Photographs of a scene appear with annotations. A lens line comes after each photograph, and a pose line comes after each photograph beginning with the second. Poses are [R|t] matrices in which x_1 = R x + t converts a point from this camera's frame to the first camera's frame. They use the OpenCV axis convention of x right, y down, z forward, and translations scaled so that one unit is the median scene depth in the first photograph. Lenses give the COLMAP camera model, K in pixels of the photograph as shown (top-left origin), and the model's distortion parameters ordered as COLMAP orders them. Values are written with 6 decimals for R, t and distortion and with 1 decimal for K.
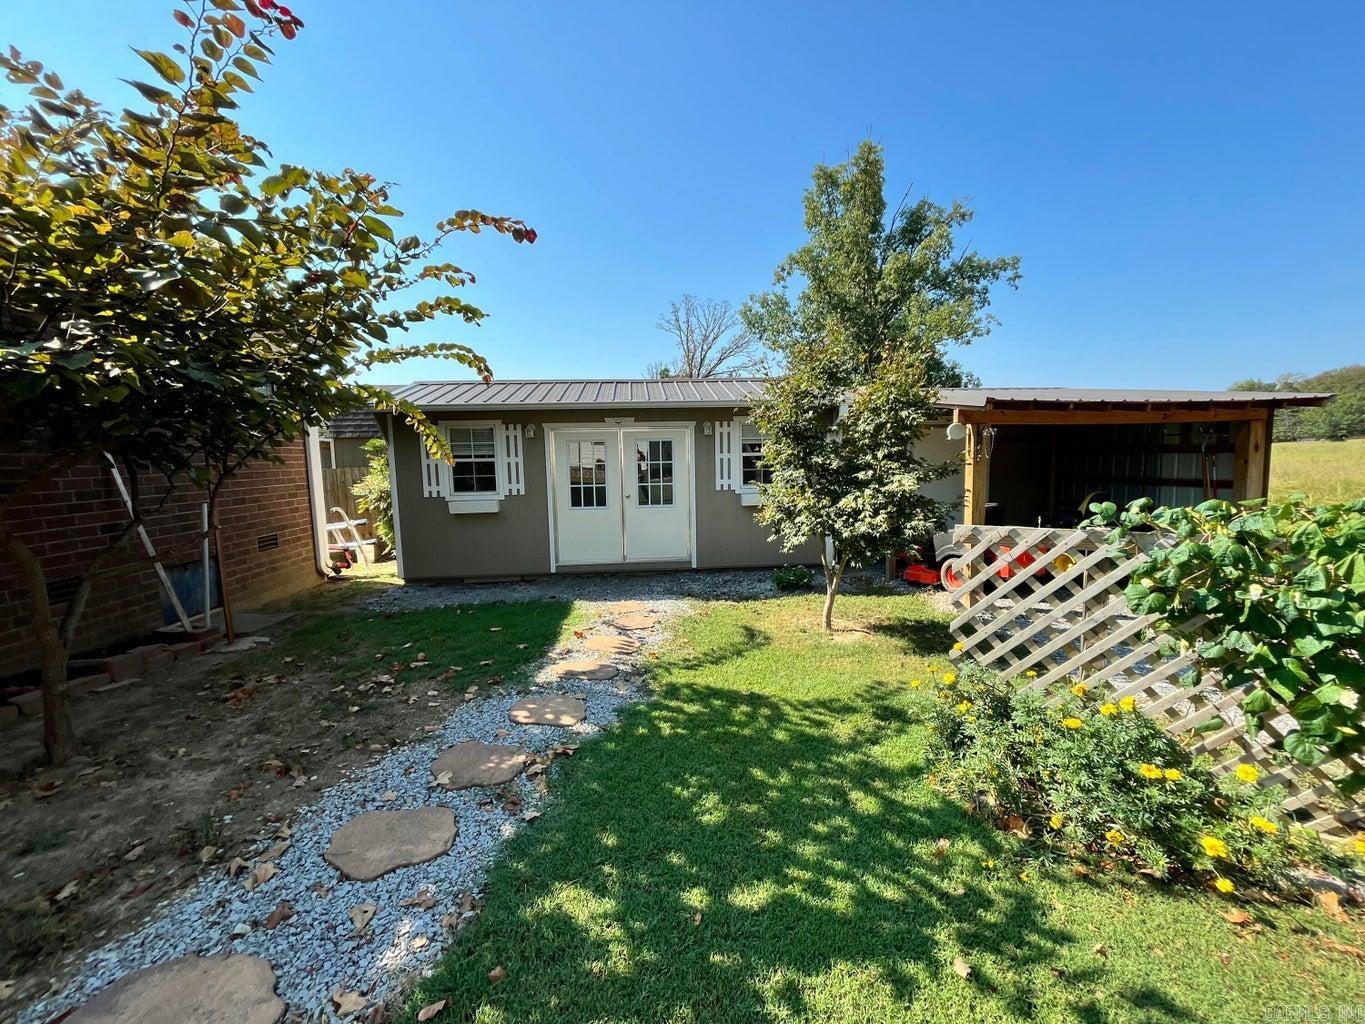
lens RADIAL K [[551.8, 0, 682.2], [0, 551.8, 510.5], [0, 0, 1]] dist [-0.002355, -0.000732]
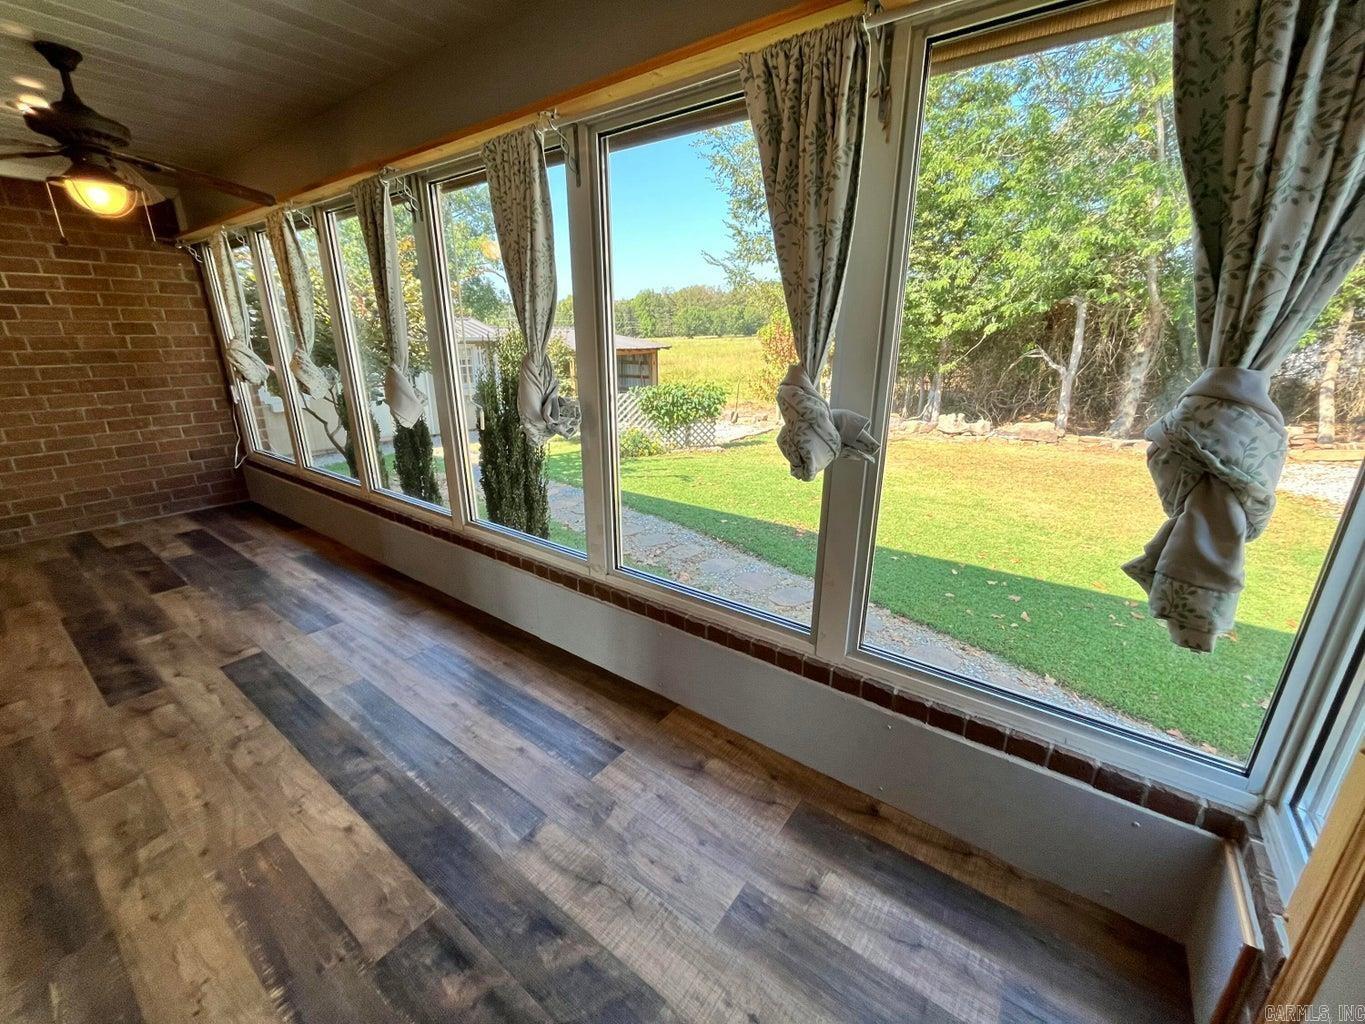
lens RADIAL K [[551.8, 0, 682.2], [0, 551.8, 510.5], [0, 0, 1]] dist [-0.002355, -0.000732]
pose [[0.658329, -0.203968, 0.724568, -0.775102], [0.055866, 0.973172, 0.223192, -0.004945], [-0.750654, -0.106455, 0.652063, -0.752465]]
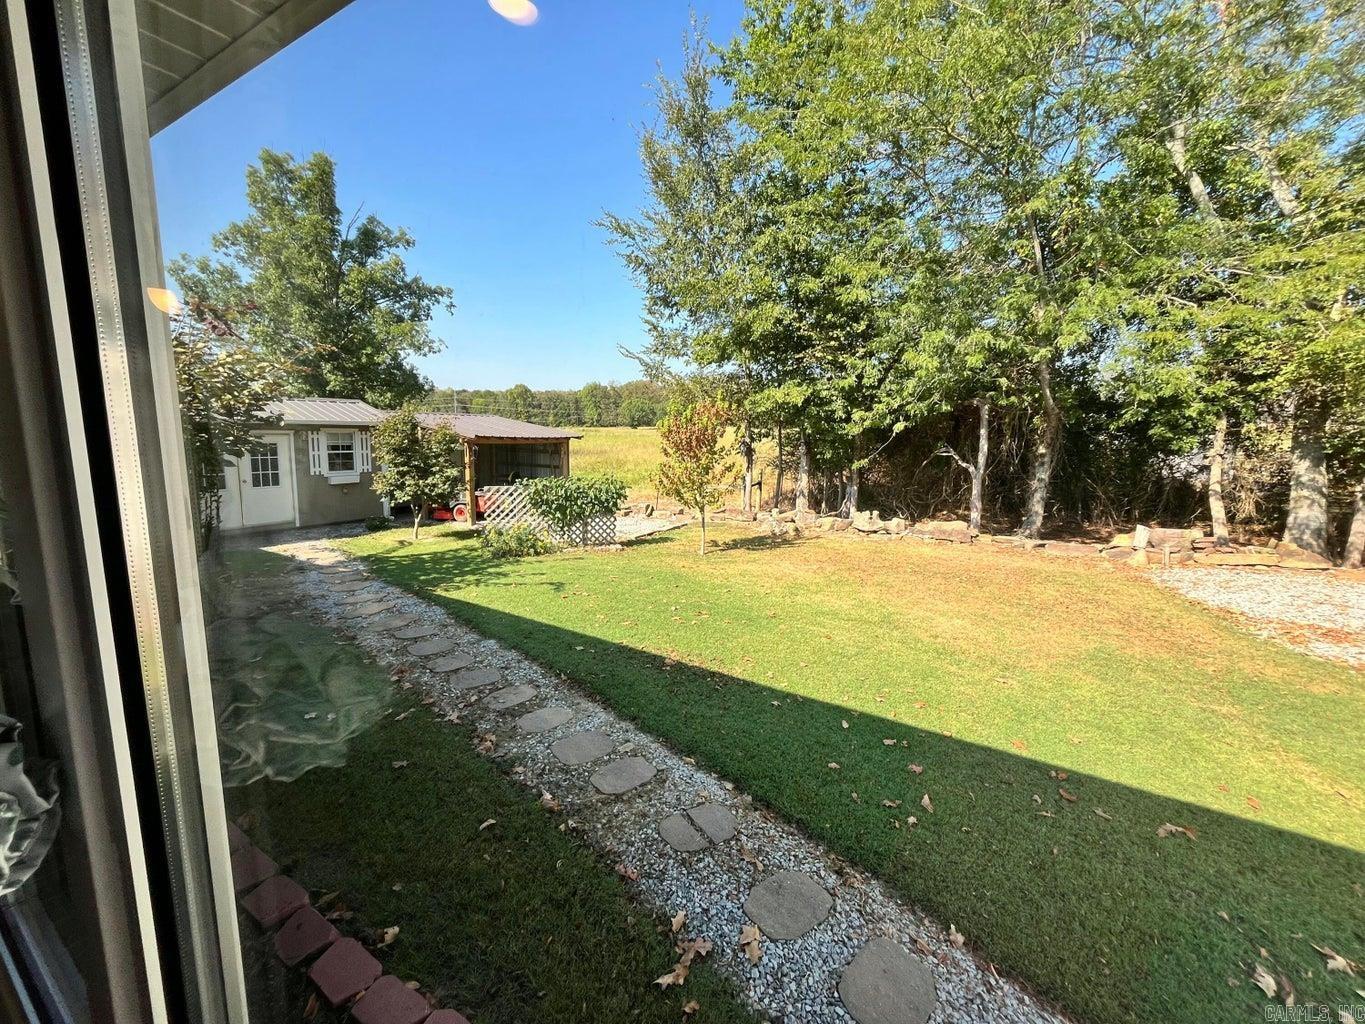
lens RADIAL K [[551.8, 0, 682.2], [0, 551.8, 510.5], [0, 0, 1]] dist [-0.002355, -0.000732]
pose [[0.583387, -0.081568, 0.808088, -0.584794], [0.037467, 0.996588, 0.073546, -0.011933], [-0.811330, -0.012630, 0.584453, -0.750332]]
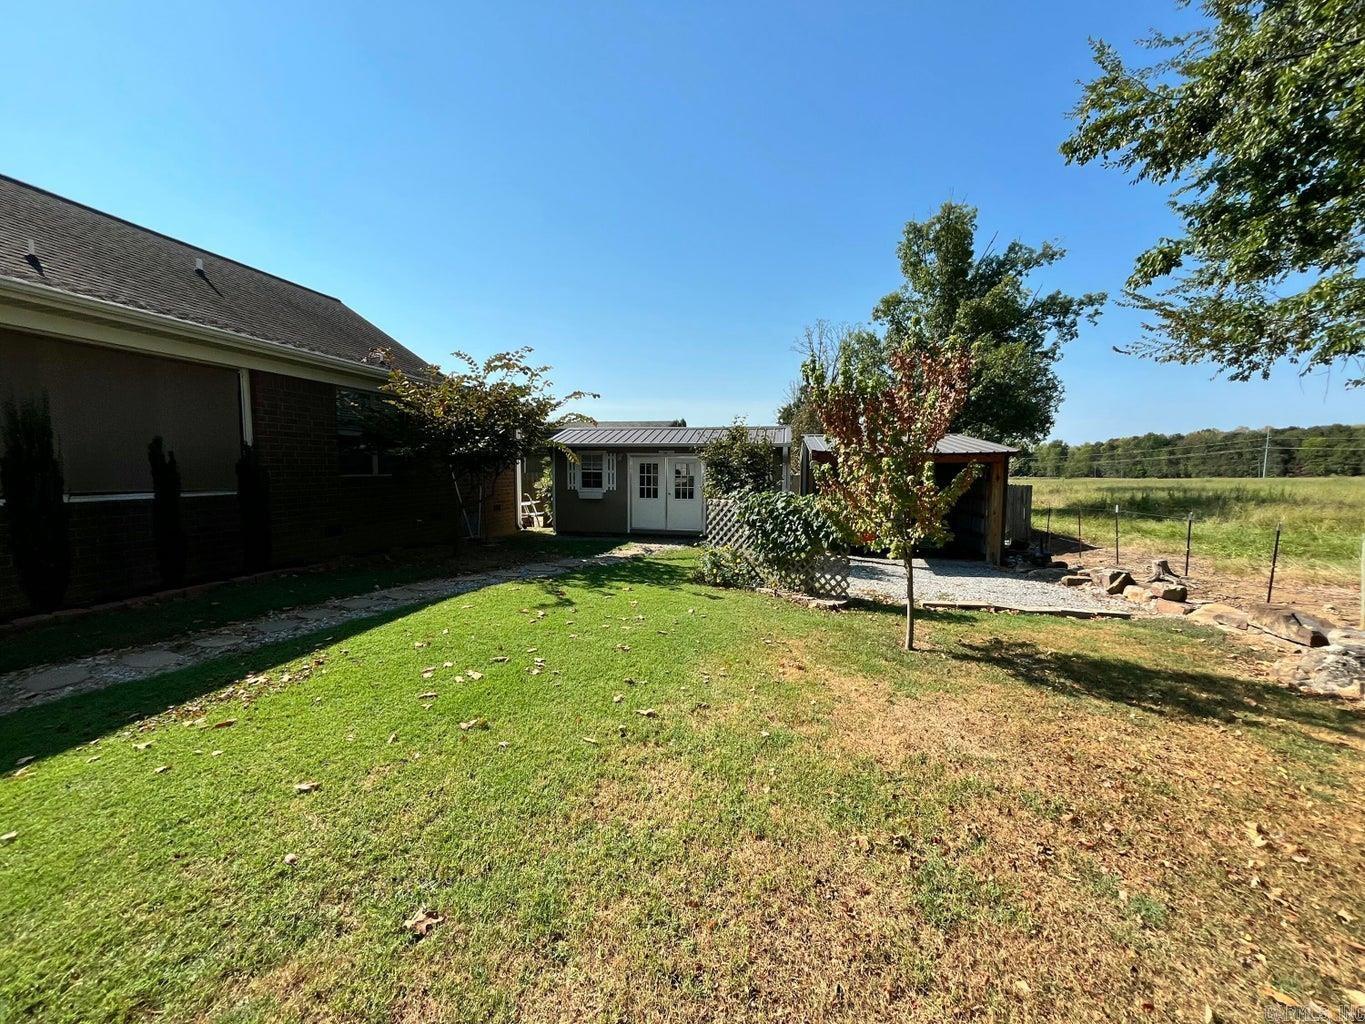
lens RADIAL K [[554.8, 0, 676.9], [0, 554.8, 509.1], [0, 0, 1]] dist [-0.000541, -0.000340]
pose [[0.960562, 0.049932, -0.273546, 0.418605], [-0.055999, 0.998327, -0.014411, 0.048867], [0.272369, 0.029161, 0.961751, -0.735445]]
